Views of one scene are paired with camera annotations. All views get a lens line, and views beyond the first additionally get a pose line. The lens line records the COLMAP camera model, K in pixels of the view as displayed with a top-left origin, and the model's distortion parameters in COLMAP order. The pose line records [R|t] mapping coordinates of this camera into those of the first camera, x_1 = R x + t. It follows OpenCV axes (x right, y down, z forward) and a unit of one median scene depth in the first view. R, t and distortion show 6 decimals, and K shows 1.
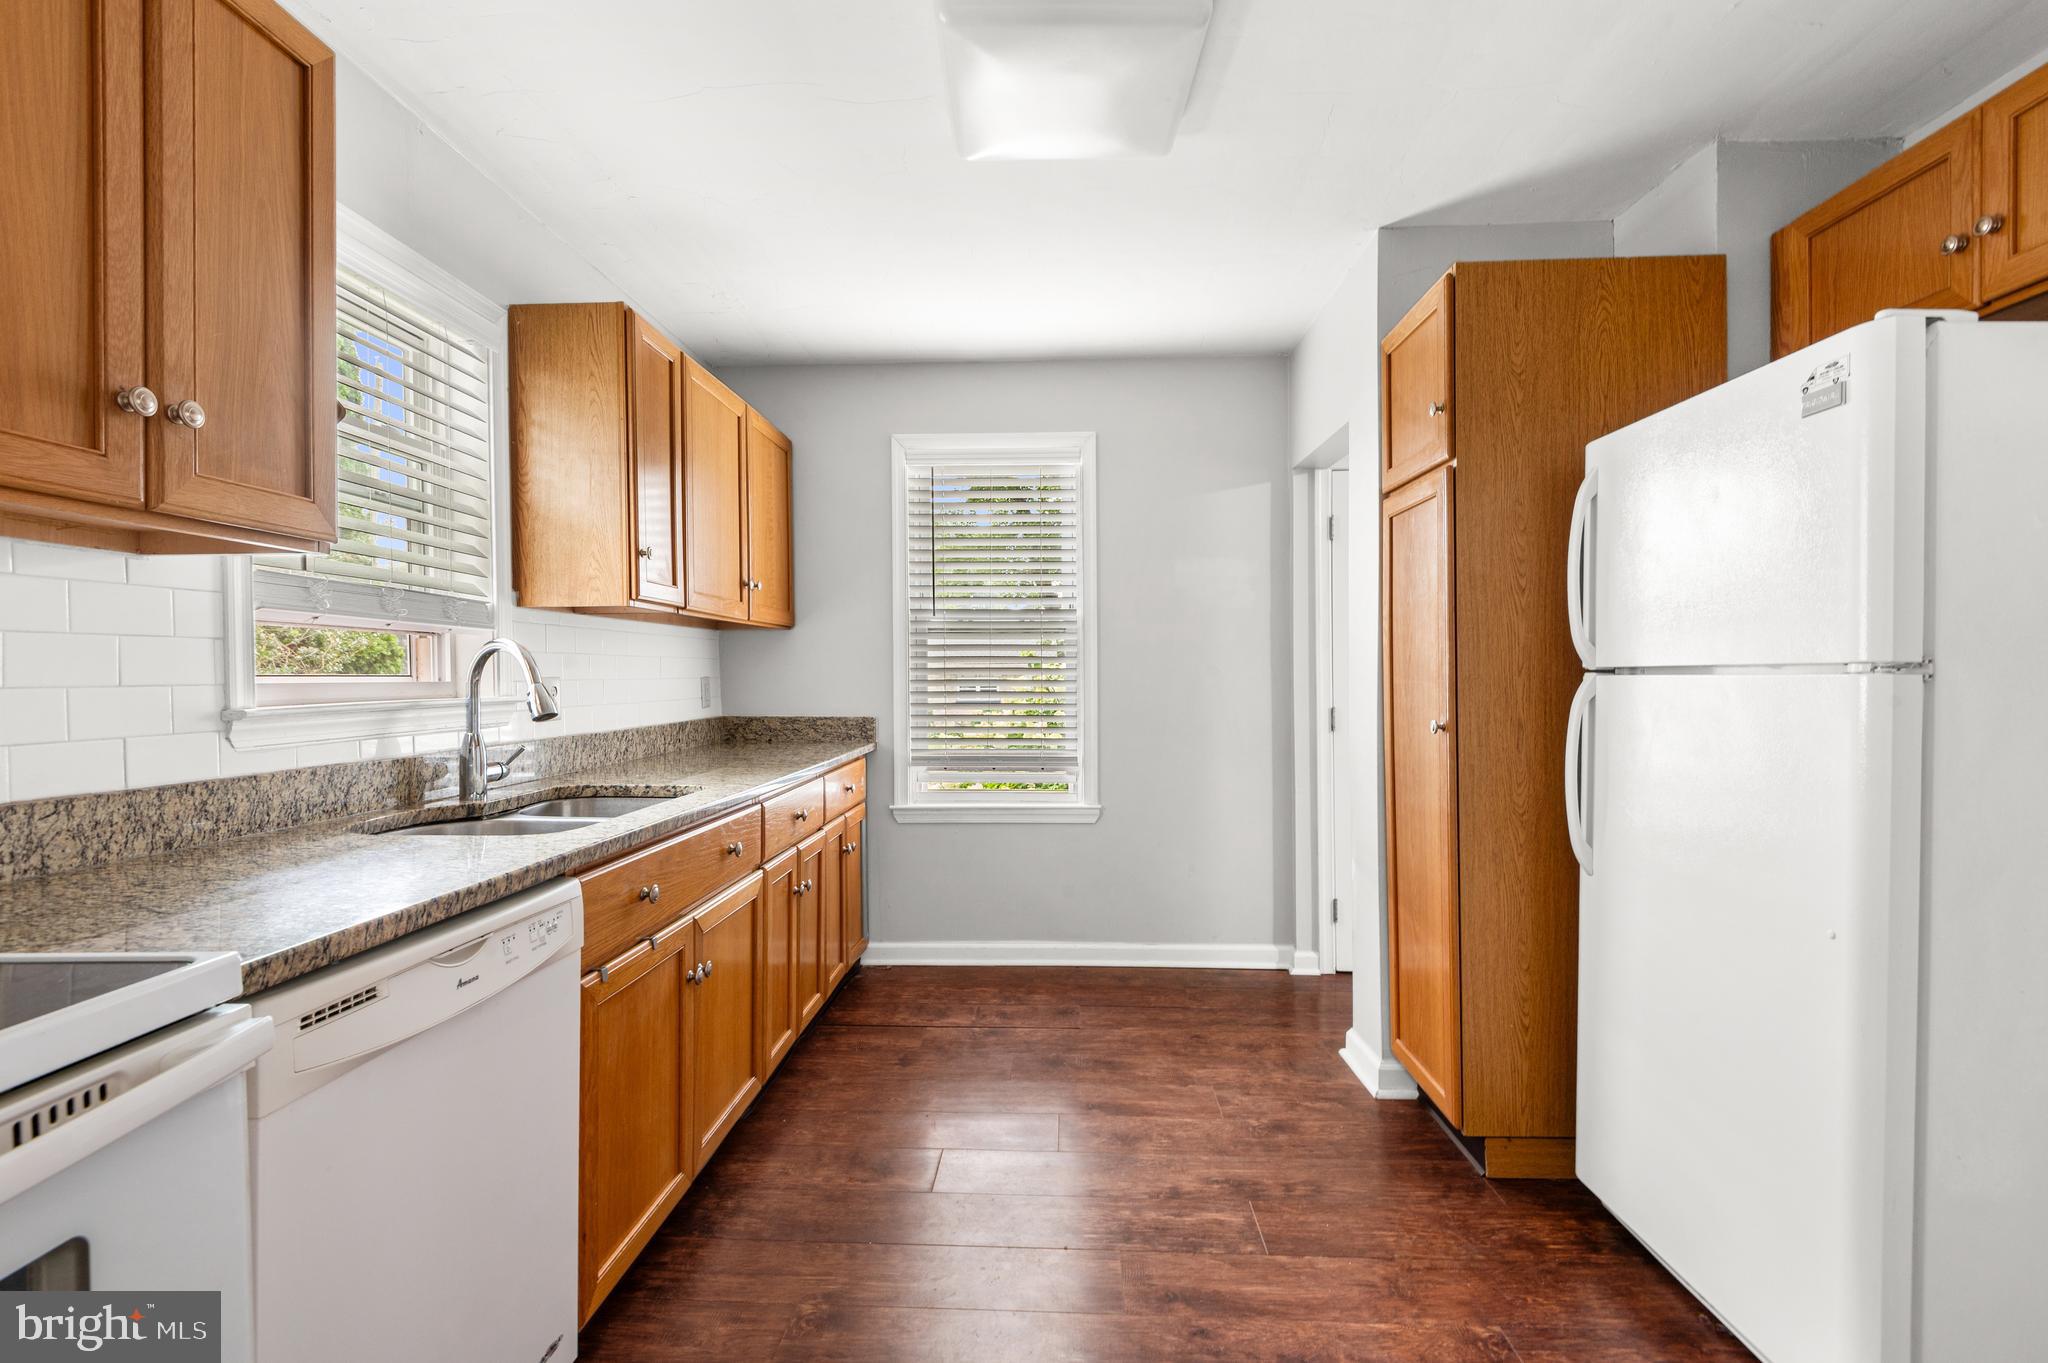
lens RADIAL K [[935.1, 0, 1029.7], [0, 935.1, 685.3], [0, 0, 1]] dist [0.027993, -0.020495]
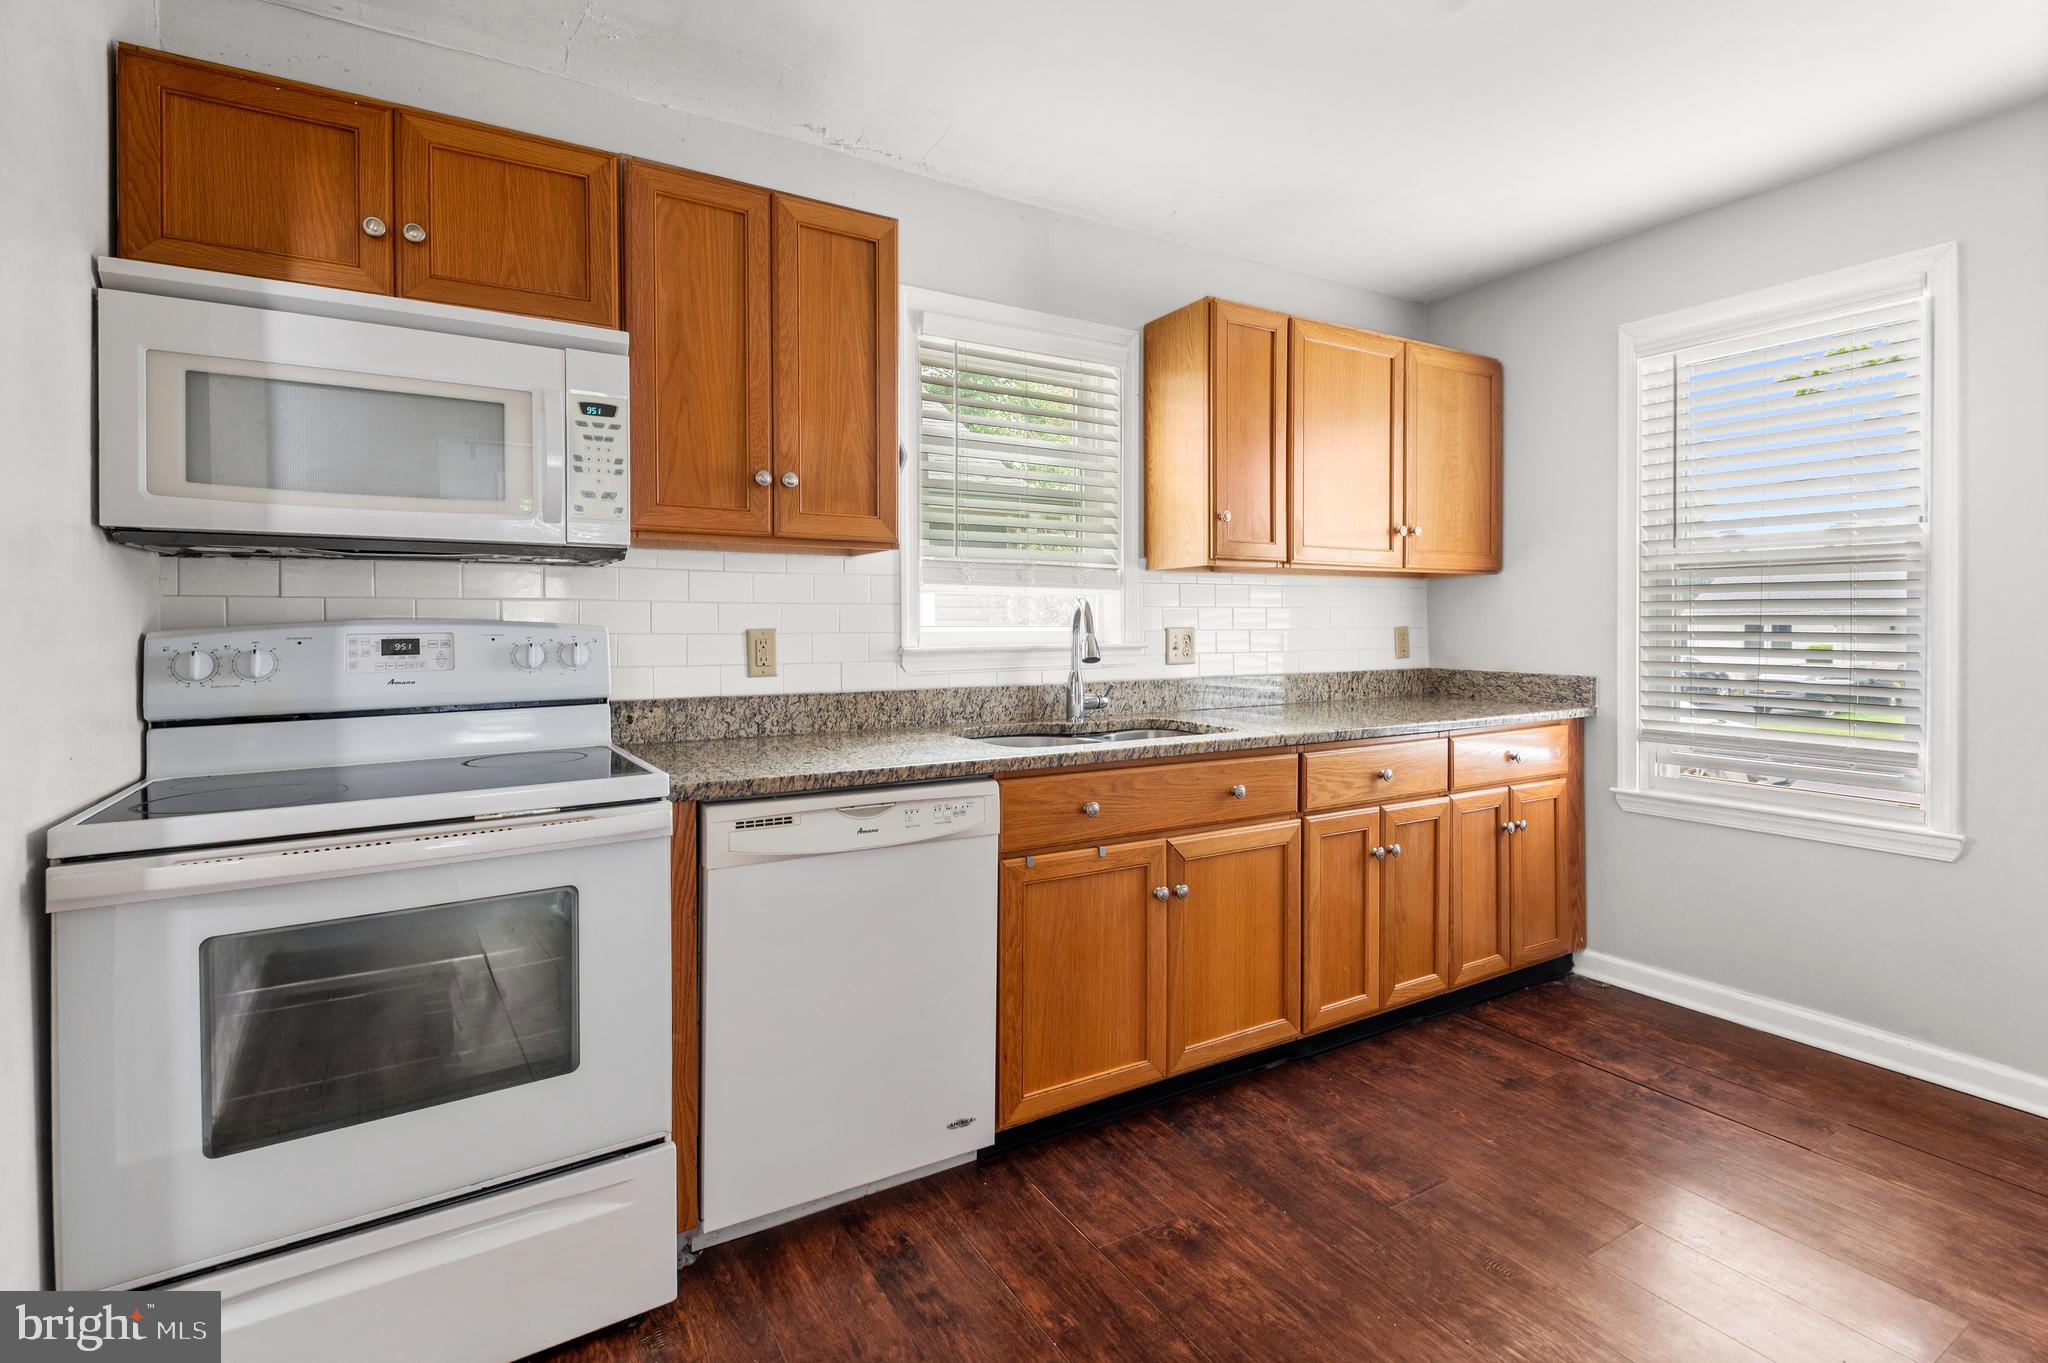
lens RADIAL K [[947.8, 0, 1023.3], [0, 947.8, 641.3], [0, 0, 1]] dist [0.029810, -0.022656]
pose [[0.539877, 0.016189, -0.841588, 0.417361], [-0.008435, 0.999869, 0.013822, -0.006625], [0.841702, -0.000363, 0.539943, 0.200010]]
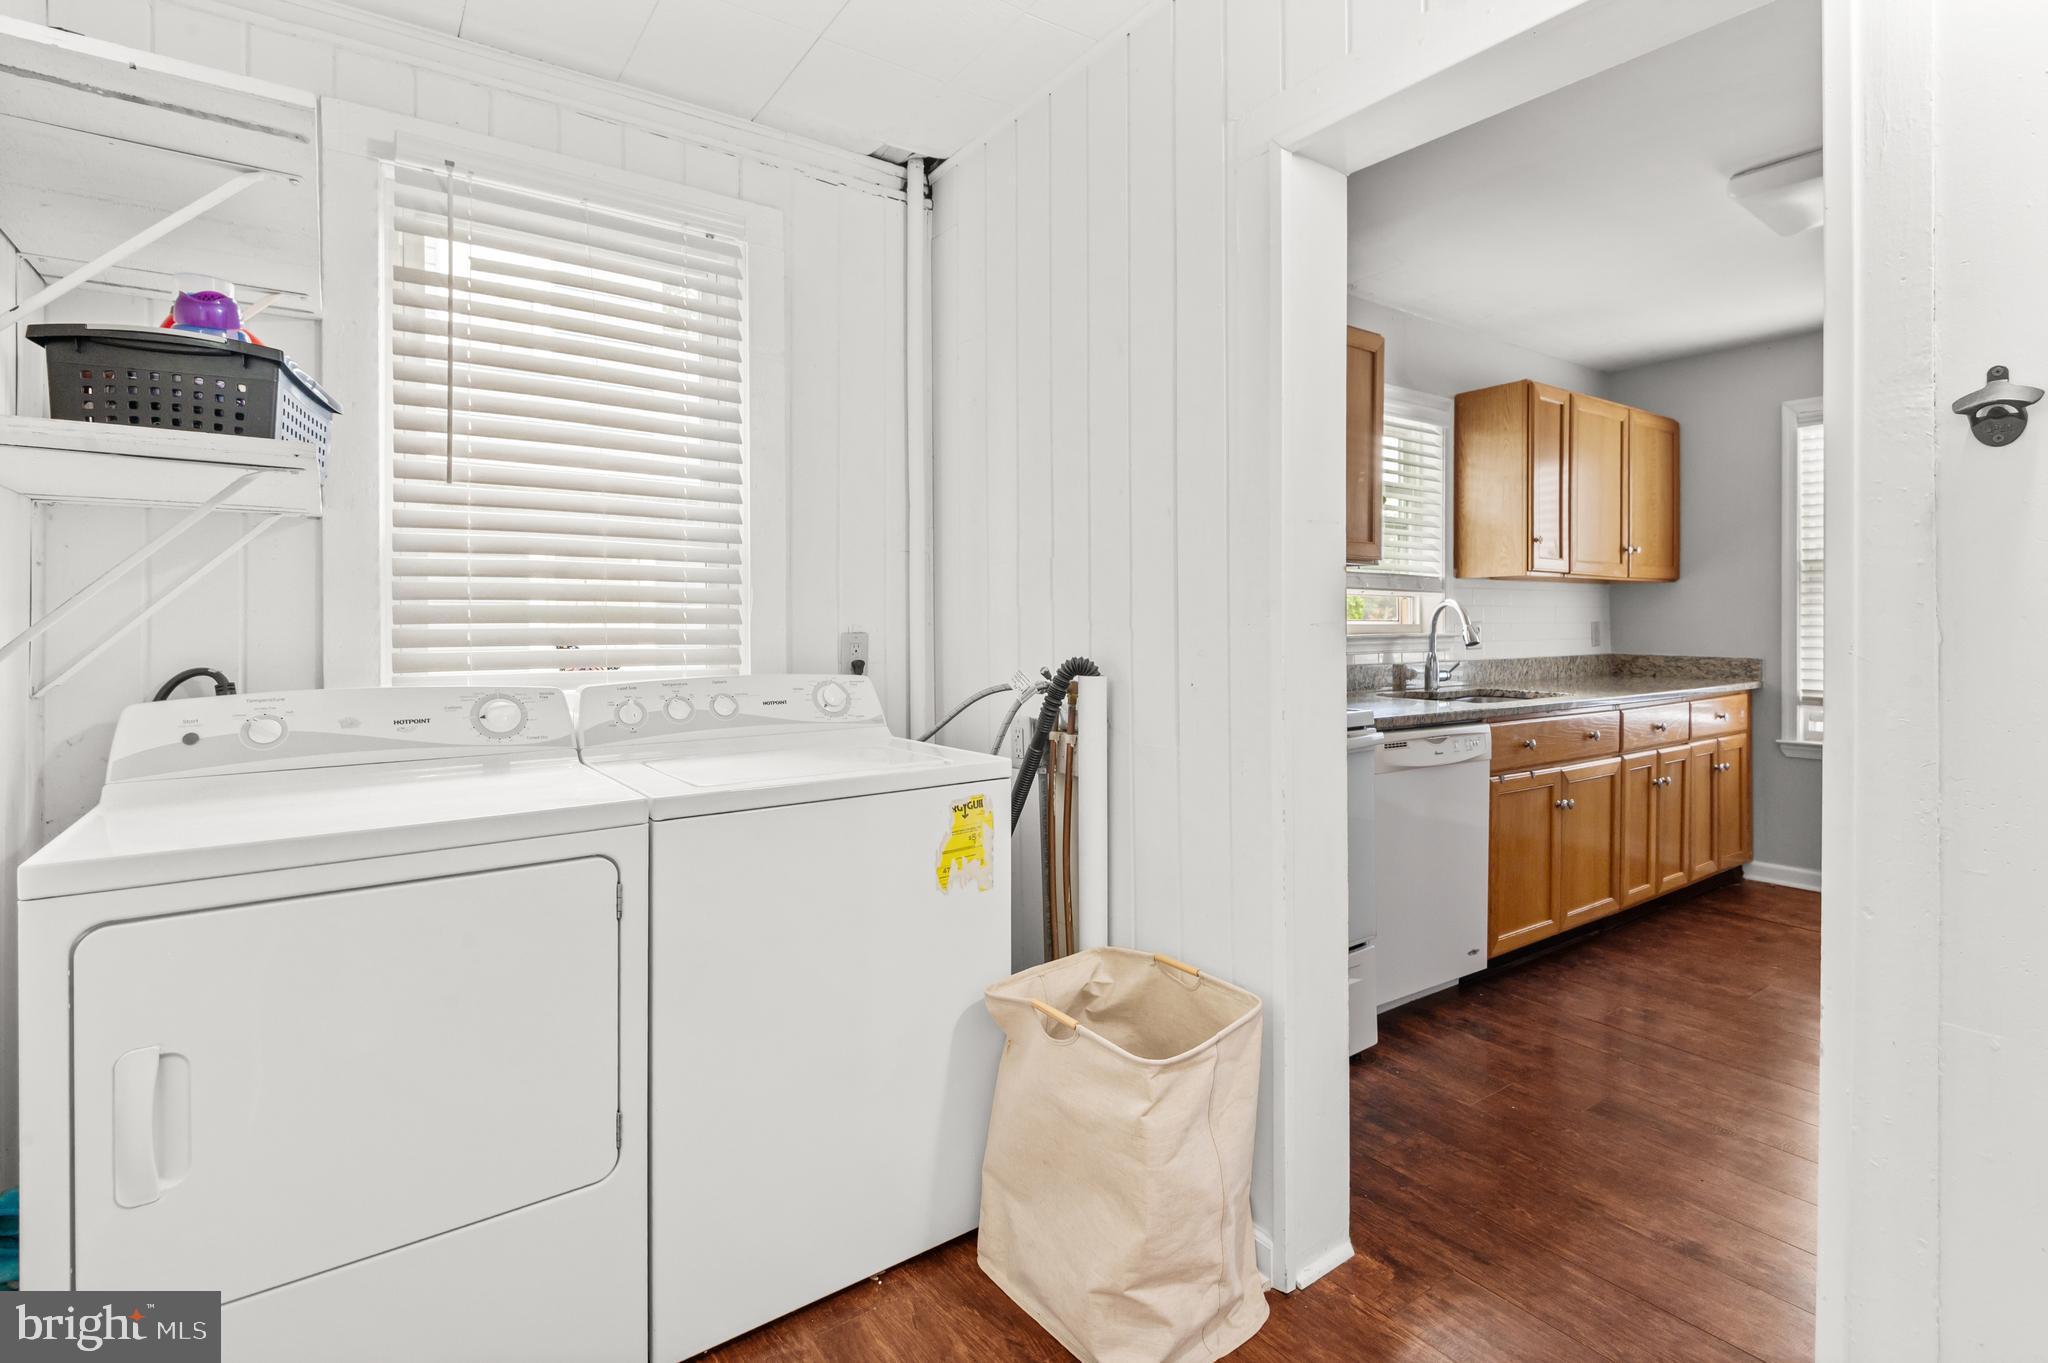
lens RADIAL K [[994.9, 0, 1023.3], [0, 994.9, 632.5], [0, 0, 1]] dist [0.043029, -0.026830]
pose [[0.626568, 0.010513, -0.779296, 0.342933], [-0.010105, 0.999935, 0.005365, 0.008480], [0.779302, 0.004513, 0.626633, -0.678128]]
